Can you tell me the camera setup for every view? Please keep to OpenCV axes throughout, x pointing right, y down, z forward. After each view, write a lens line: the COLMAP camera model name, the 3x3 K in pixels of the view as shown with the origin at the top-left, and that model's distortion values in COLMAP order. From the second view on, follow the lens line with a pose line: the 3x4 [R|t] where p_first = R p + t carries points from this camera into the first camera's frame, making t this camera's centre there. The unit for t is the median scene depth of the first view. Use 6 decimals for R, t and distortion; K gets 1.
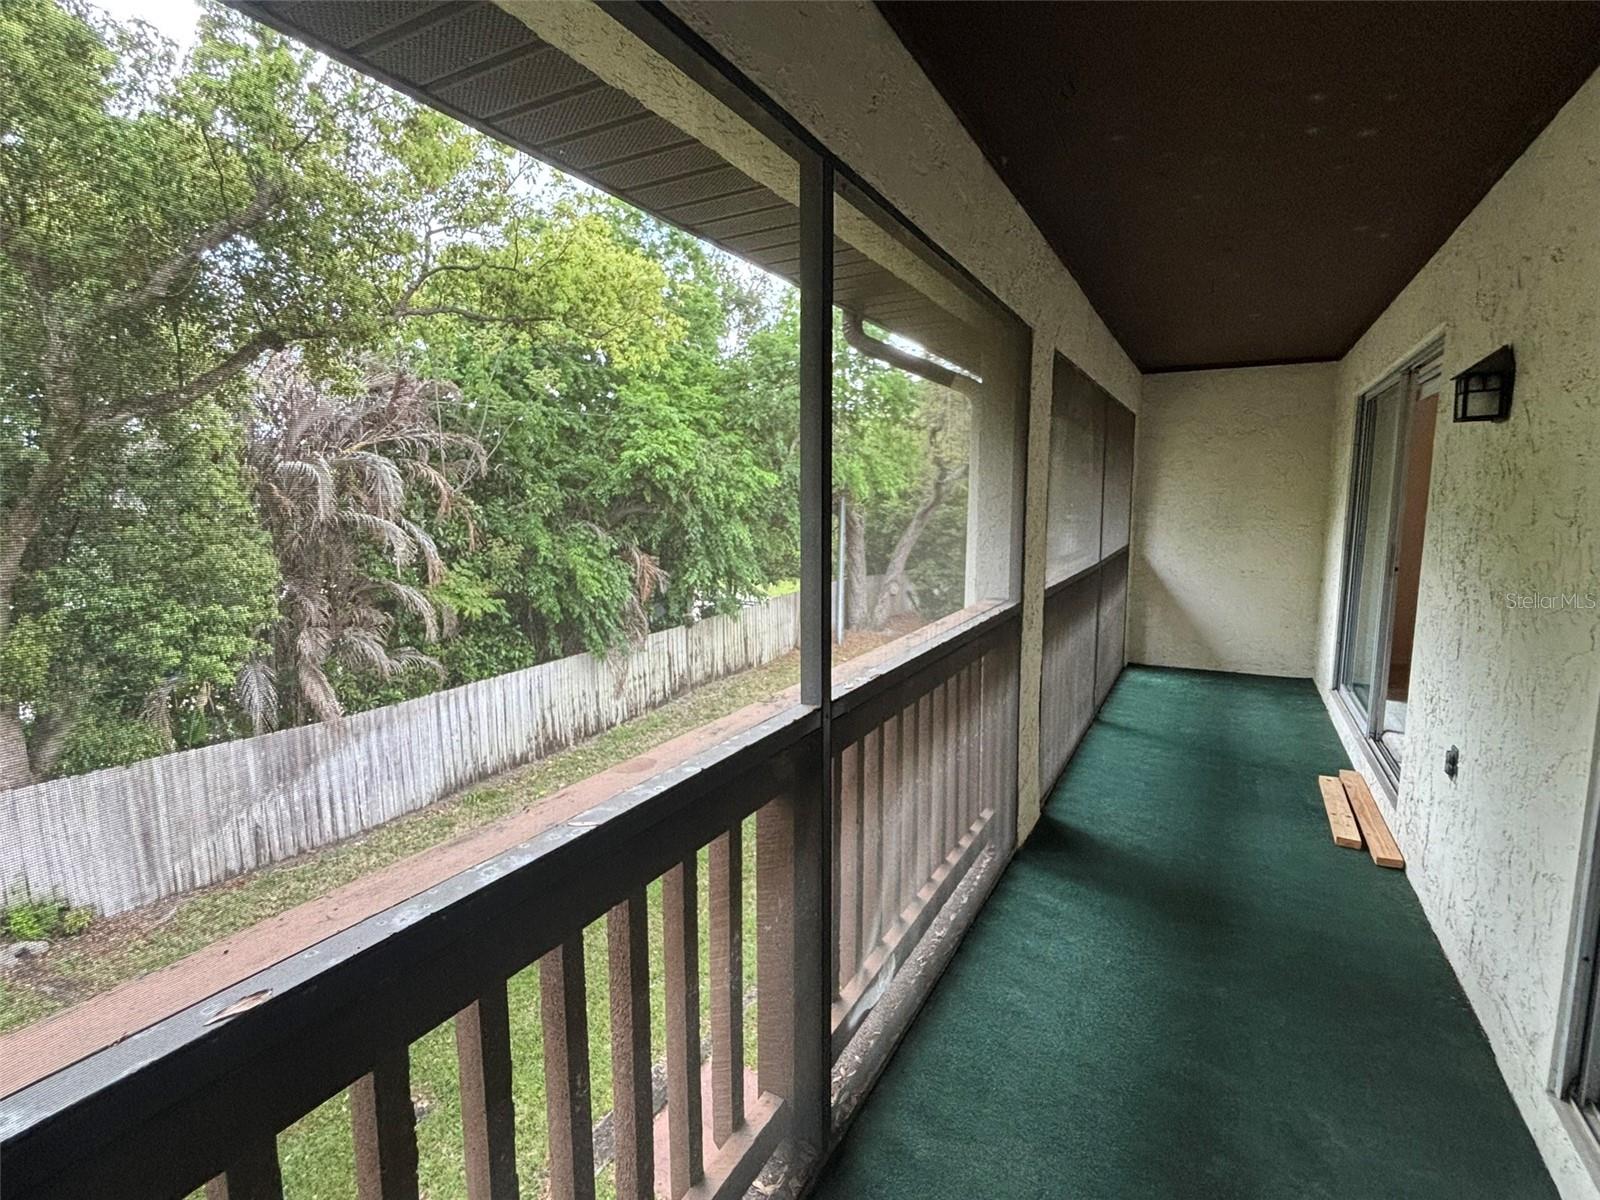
lens RADIAL K [[782.0, 0, 800.0], [0, 782.0, 600.0], [0, 0, 1]] dist [0.000226, 0.000000]
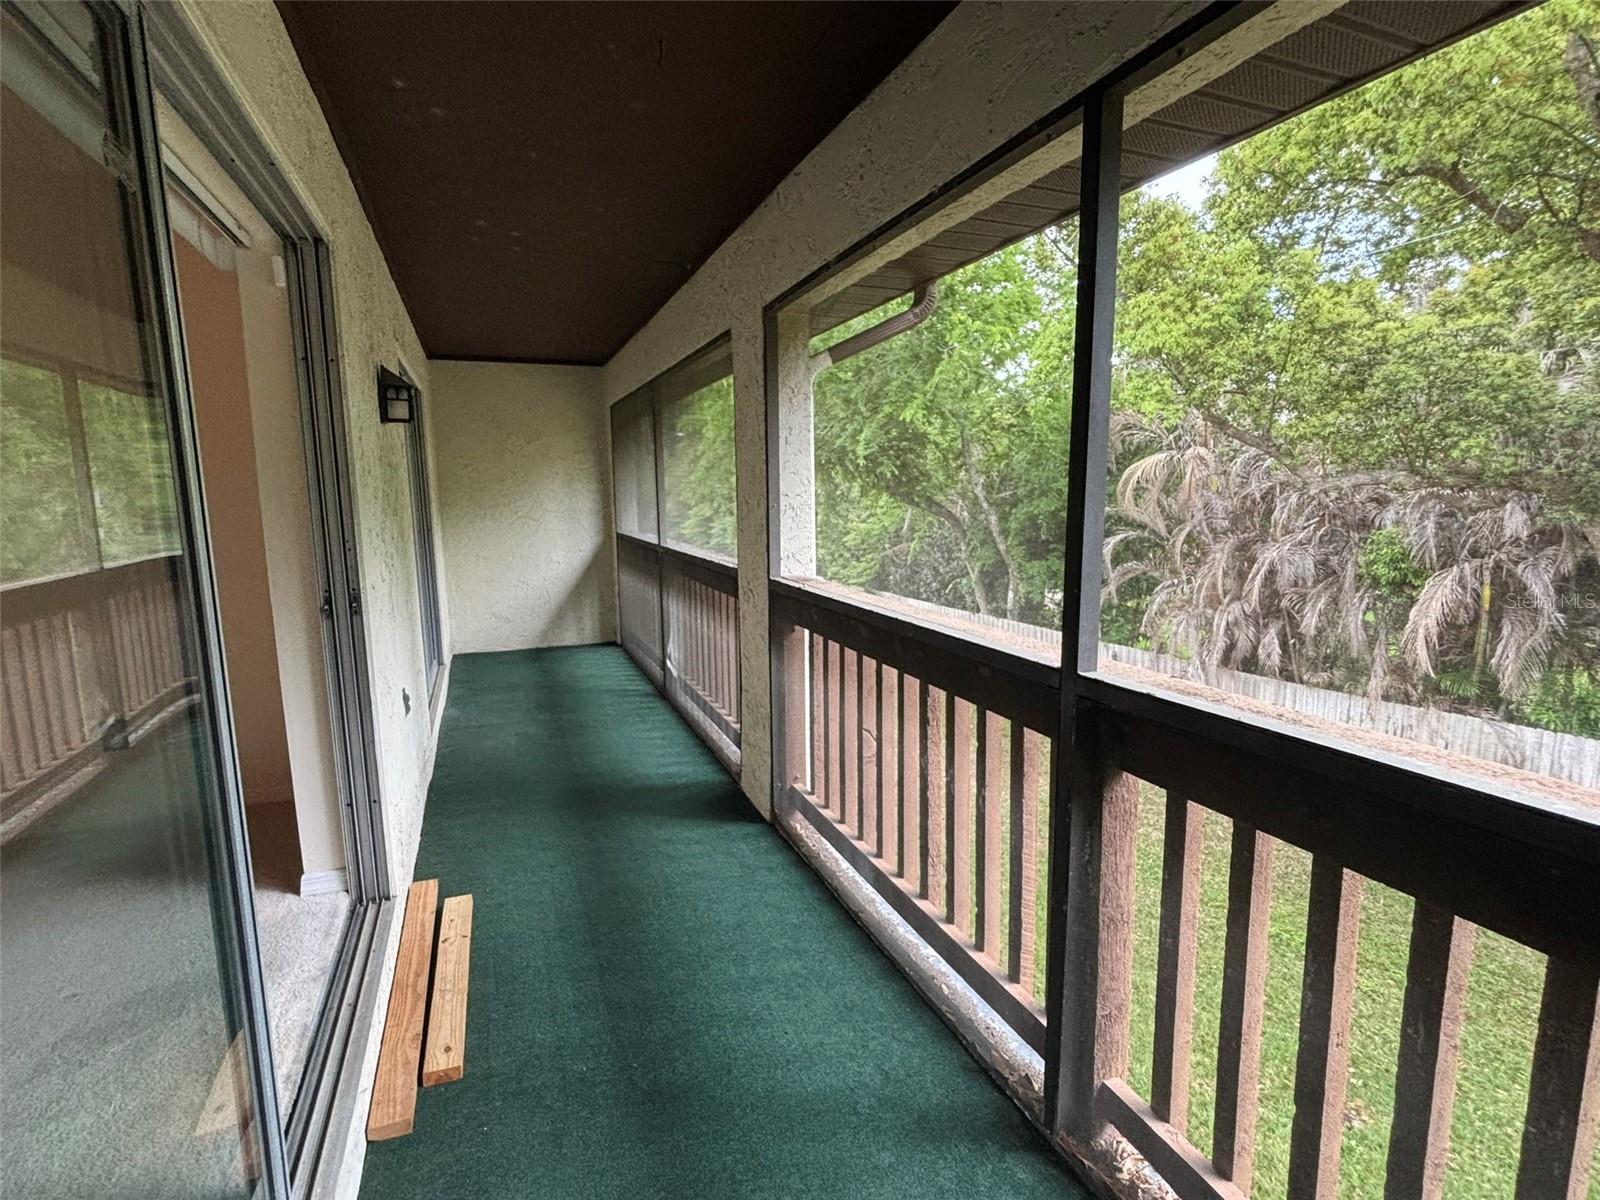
lens RADIAL K [[782.0, 0, 800.0], [0, 782.0, 600.0], [0, 0, 1]] dist [0.000226, 0.000000]
pose [[-0.640590, 0.125411, -0.757573, 1.026555], [-0.084959, 0.968941, 0.232241, -0.215158], [0.763169, 0.213133, -0.610039, 1.664857]]
